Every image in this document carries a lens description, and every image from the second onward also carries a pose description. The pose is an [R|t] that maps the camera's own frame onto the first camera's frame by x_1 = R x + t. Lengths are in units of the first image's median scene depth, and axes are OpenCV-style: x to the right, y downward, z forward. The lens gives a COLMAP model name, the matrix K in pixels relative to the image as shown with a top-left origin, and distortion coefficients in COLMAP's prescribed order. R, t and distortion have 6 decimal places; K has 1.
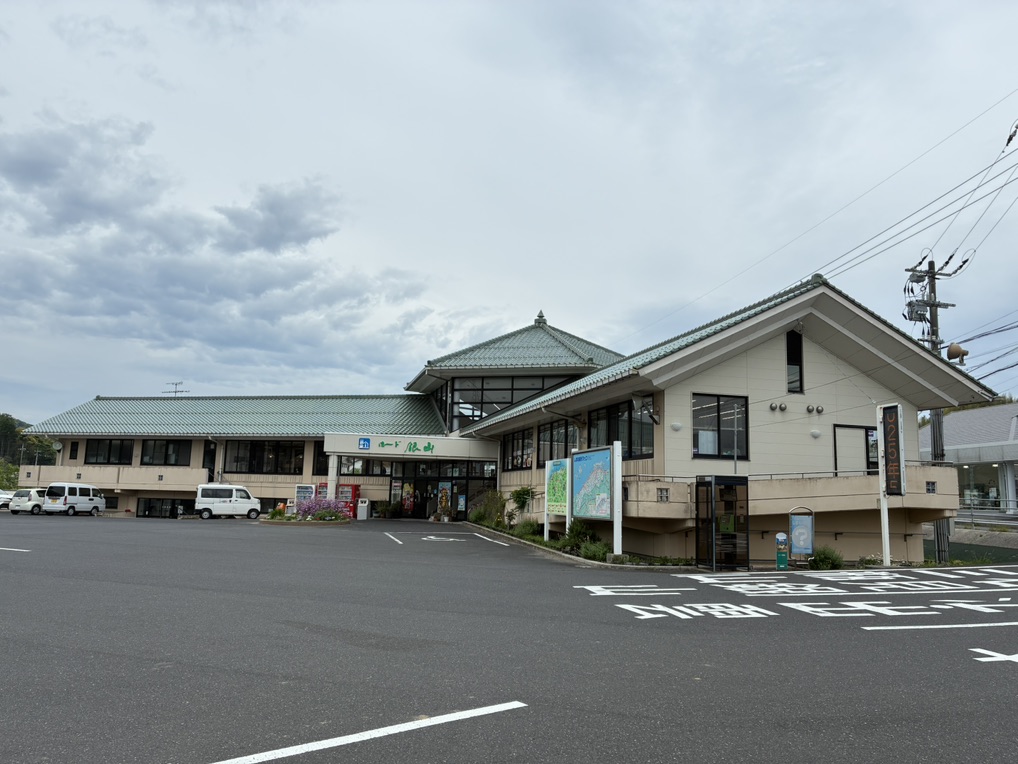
lens RADIAL K [[740.1, 0, 511.8], [0, 740.1, 363.4], [0, 0, 1]] dist [0.010947, -0.008474]
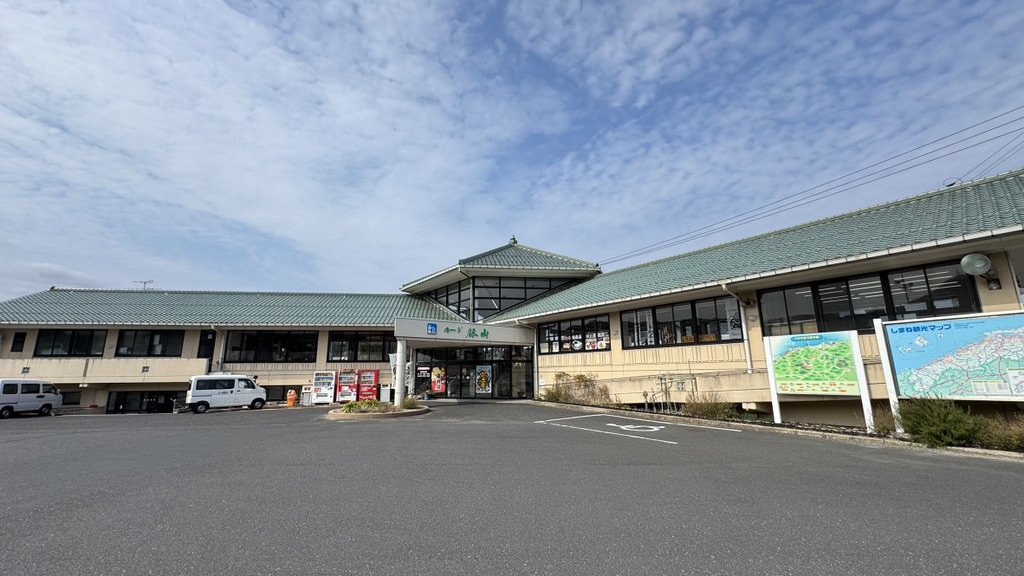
lens RADIAL K [[414.7, 0, 508.0], [0, 414.7, 277.8], [0, 0, 1]] dist [0.000100, 0.001443]
pose [[0.923997, 0.052233, 0.378816, -0.273379], [-0.034486, 0.997973, -0.053489, 0.053774], [-0.380842, 0.036360, 0.923925, 0.355112]]
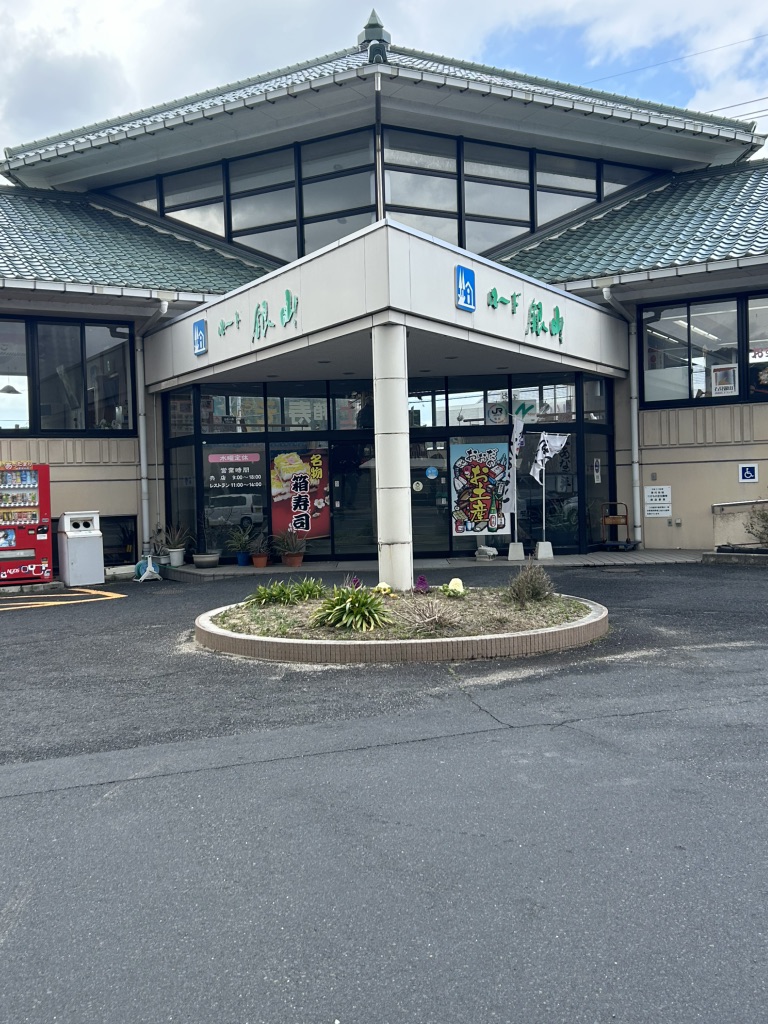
lens RADIAL K [[1055.9, 0, 364.8], [0, 1055.9, 509.1], [0, 0, 1]] dist [0.099529, 0.000000]
pose [[0.719885, -0.059297, 0.691556, -0.404854], [-0.076531, 0.983488, 0.163994, 0.105051], [-0.689862, -0.170982, 0.703460, 0.632666]]
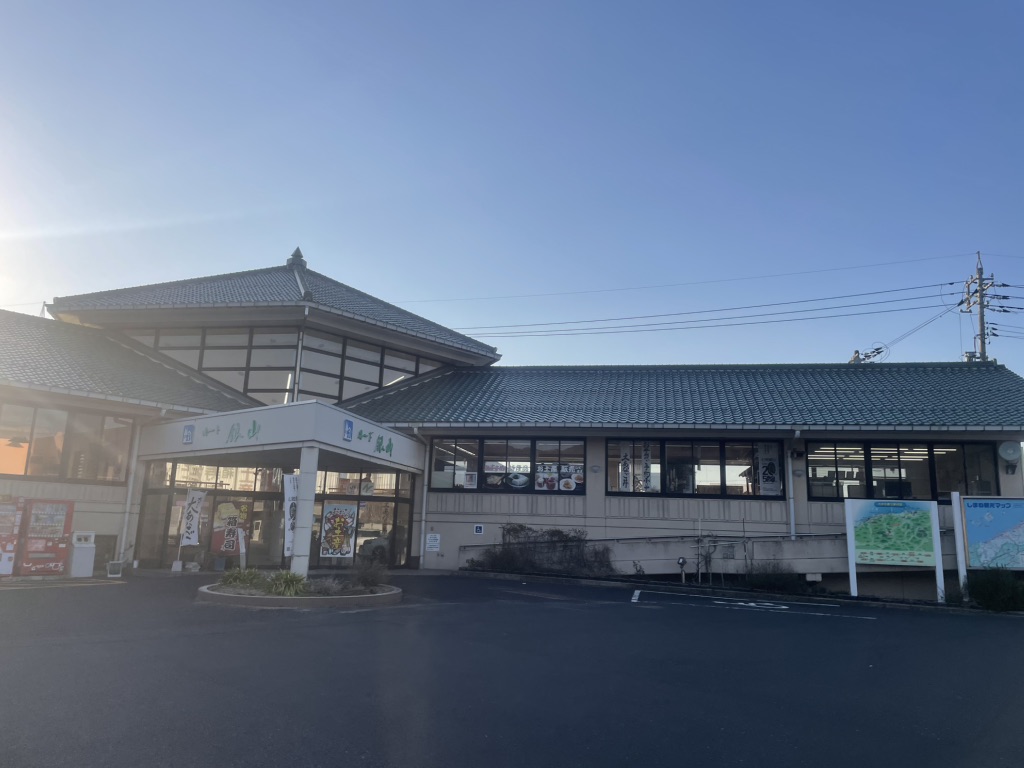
lens RADIAL K [[794.8, 0, 528.9], [0, 794.8, 360.2], [0, 0, 1]] dist [0.078494, -0.085785]
pose [[0.422688, 0.181282, 0.887959, -0.554332], [-0.180354, 0.977018, -0.113612, 0.084160], [-0.888148, -0.112124, 0.445669, 0.534915]]
